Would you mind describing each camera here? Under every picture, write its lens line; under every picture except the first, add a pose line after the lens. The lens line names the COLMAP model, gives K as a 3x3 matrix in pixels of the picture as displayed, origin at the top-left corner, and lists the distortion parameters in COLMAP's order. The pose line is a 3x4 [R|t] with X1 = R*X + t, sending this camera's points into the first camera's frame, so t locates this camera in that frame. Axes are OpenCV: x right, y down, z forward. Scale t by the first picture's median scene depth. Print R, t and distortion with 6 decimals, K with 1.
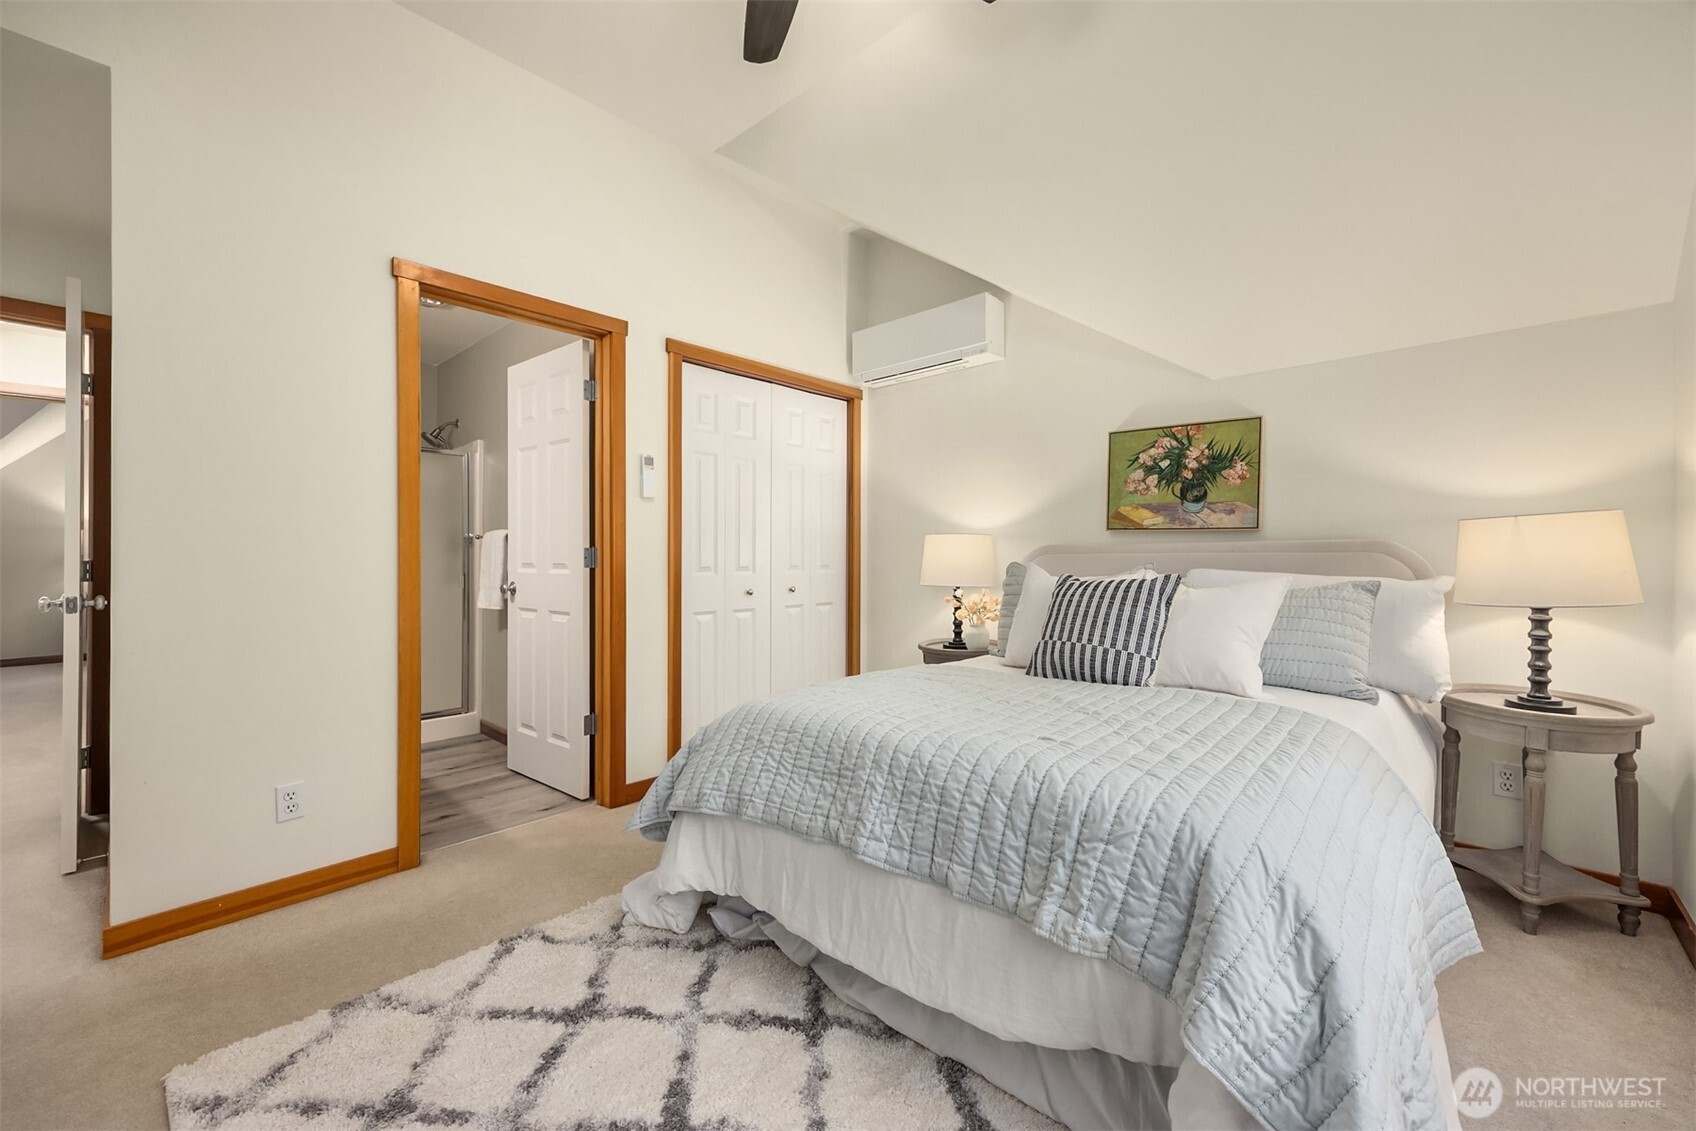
lens RADIAL K [[672.0, 0, 844.1], [0, 672.0, 557.7], [0, 0, 1]] dist [0.001000, -0.000042]
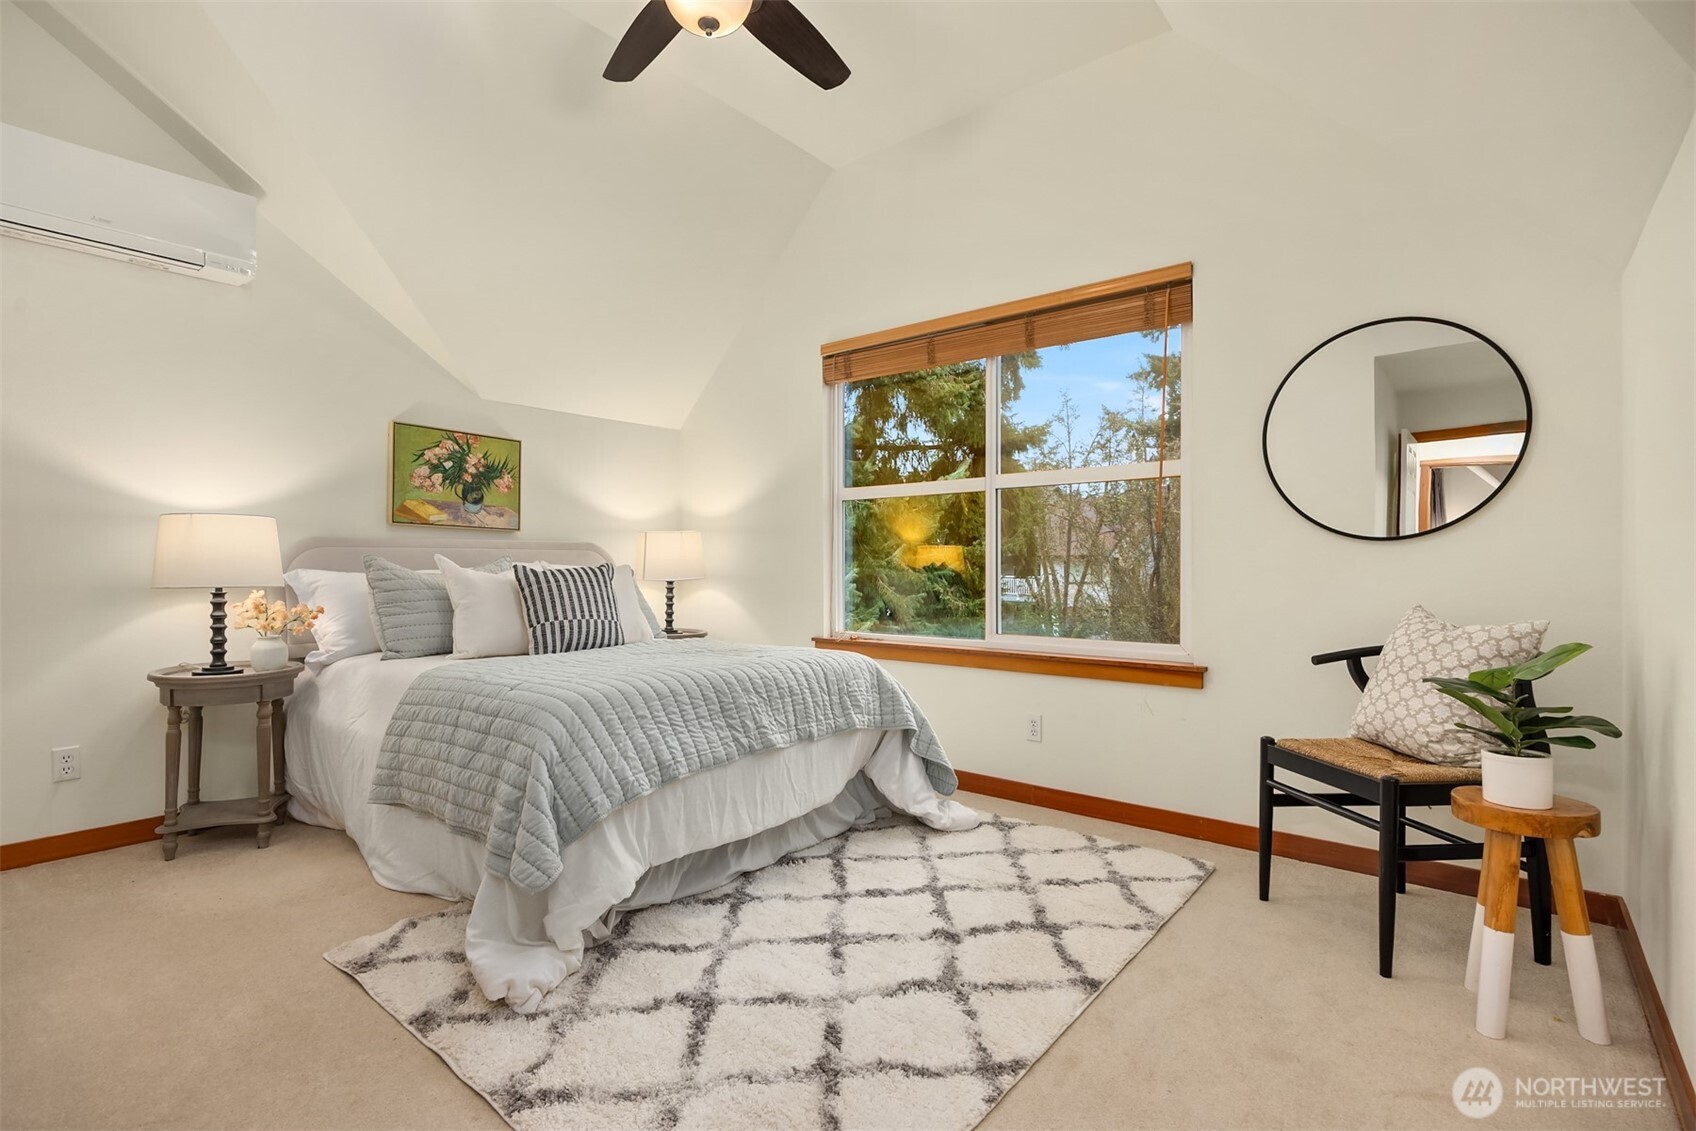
lens RADIAL K [[780.6, 0, 844.2], [0, 780.6, 569.2], [0, 0, 1]] dist [-0.019322, 0.001872]
pose [[-0.061964, -0.001822, 0.998077, -0.812397], [0.001310, 0.999997, 0.001907, 0.025458], [-0.998078, 0.001426, -0.061962, 0.460010]]
